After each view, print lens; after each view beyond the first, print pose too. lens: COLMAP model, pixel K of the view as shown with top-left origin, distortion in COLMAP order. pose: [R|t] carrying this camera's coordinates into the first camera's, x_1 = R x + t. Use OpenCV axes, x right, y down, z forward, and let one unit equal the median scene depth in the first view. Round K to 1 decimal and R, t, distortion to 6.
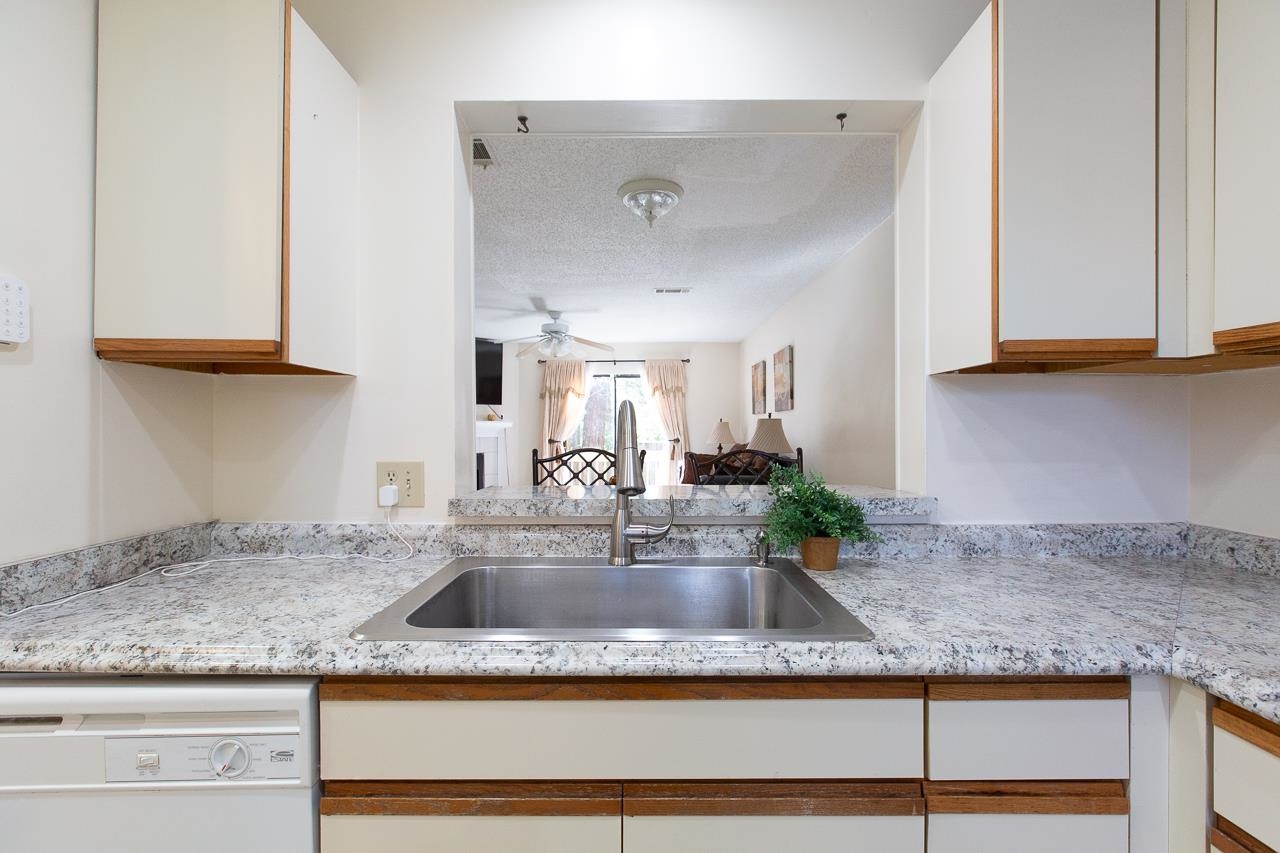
lens RADIAL K [[556.6, 0, 643.0], [0, 556.6, 429.3], [0, 0, 1]] dist [-0.003143, -0.000065]
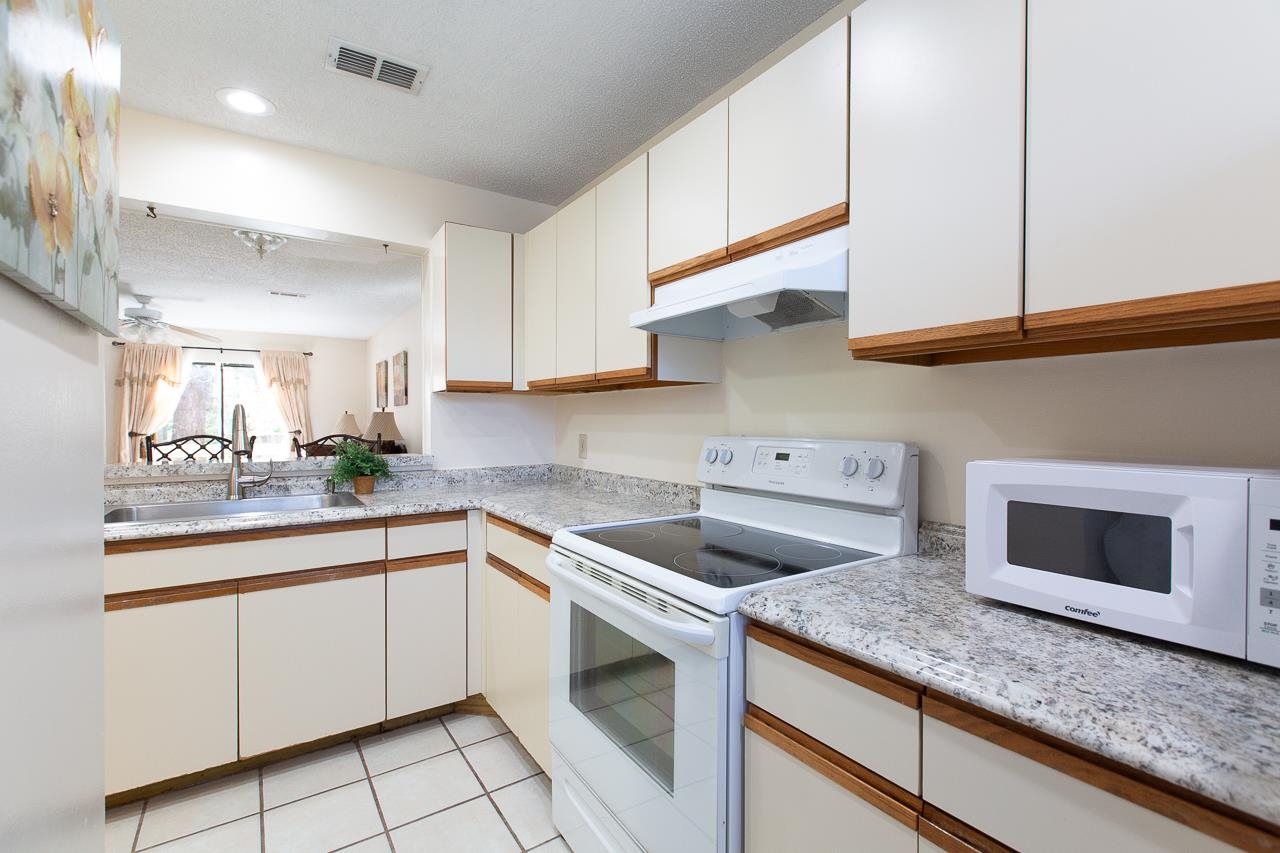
lens RADIAL K [[575.8, 0, 645.9], [0, 575.8, 425.3], [0, 0, 1]] dist [0.002743, -0.002273]
pose [[0.831392, -0.002405, 0.555681, 0.024119], [-0.001128, 0.999981, 0.006016, 0.003530], [-0.555685, -0.005628, 0.831374, -1.082148]]
